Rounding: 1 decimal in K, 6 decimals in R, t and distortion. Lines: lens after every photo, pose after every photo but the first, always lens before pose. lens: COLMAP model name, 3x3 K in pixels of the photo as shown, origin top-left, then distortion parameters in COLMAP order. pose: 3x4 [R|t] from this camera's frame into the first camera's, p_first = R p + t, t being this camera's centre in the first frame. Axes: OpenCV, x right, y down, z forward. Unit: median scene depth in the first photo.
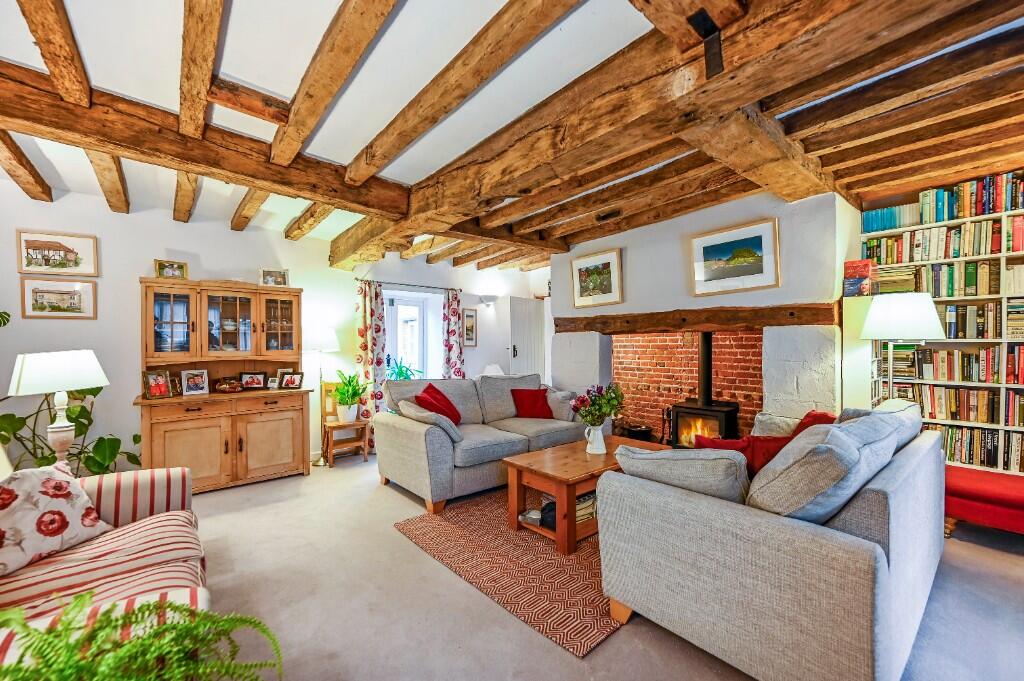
lens RADIAL K [[415.9, 0, 515.8], [0, 415.9, 344.3], [0, 0, 1]] dist [-0.000398, 0.000013]
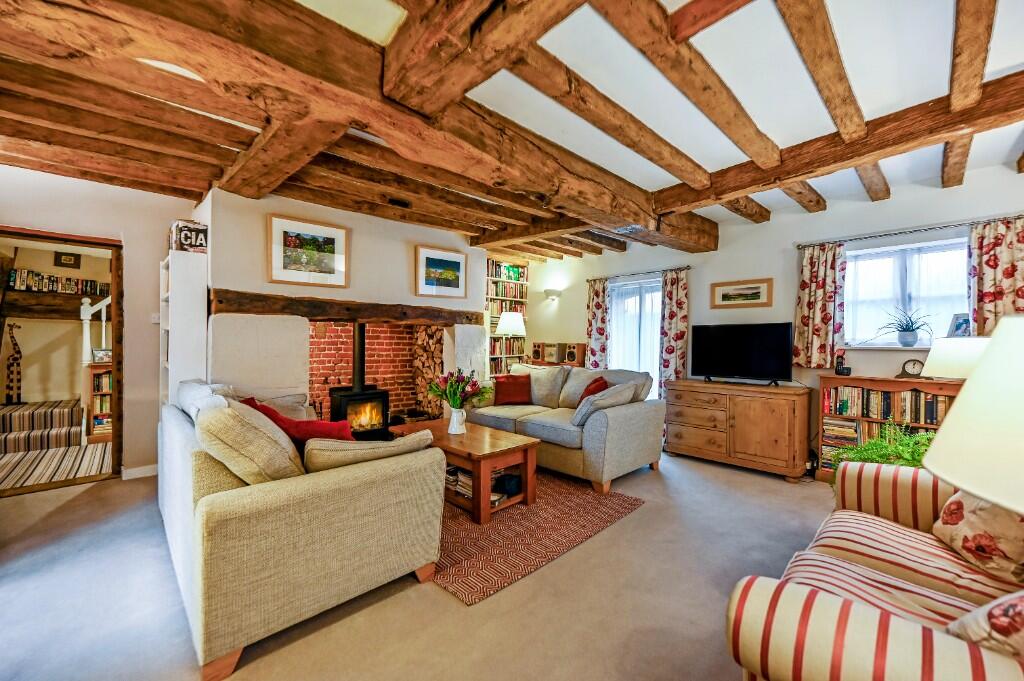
lens RADIAL K [[407.5, 0, 512.0], [0, 407.5, 340.5], [0, 0, 1]] dist [-0.001017, -0.000076]
pose [[-0.065082, 0.005621, 0.997864, -0.675184], [-0.010537, 0.999925, -0.006320, 0.017600], [-0.997824, -0.010926, -0.065018, 0.707614]]
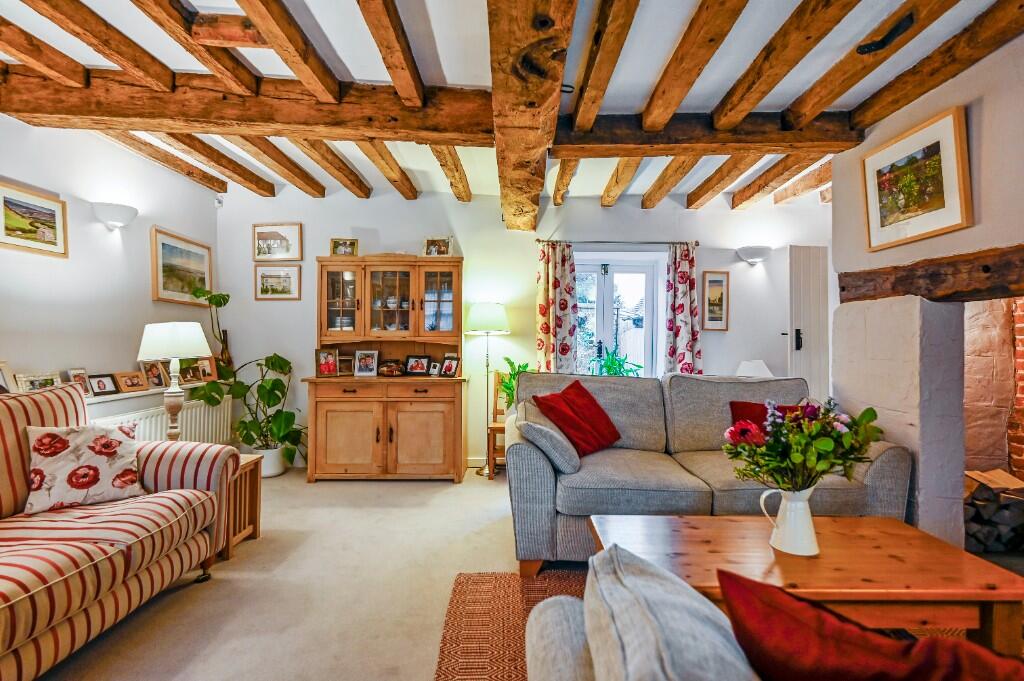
lens RADIAL K [[529.7, 0, 512.1], [0, 529.7, 329.1], [0, 0, 1]] dist [-0.001759, -0.000570]
pose [[0.766099, 0.001462, -0.642721, 0.249874], [-0.009440, 0.999915, -0.008977, 0.019213], [0.642653, 0.012945, 0.766048, 0.264752]]
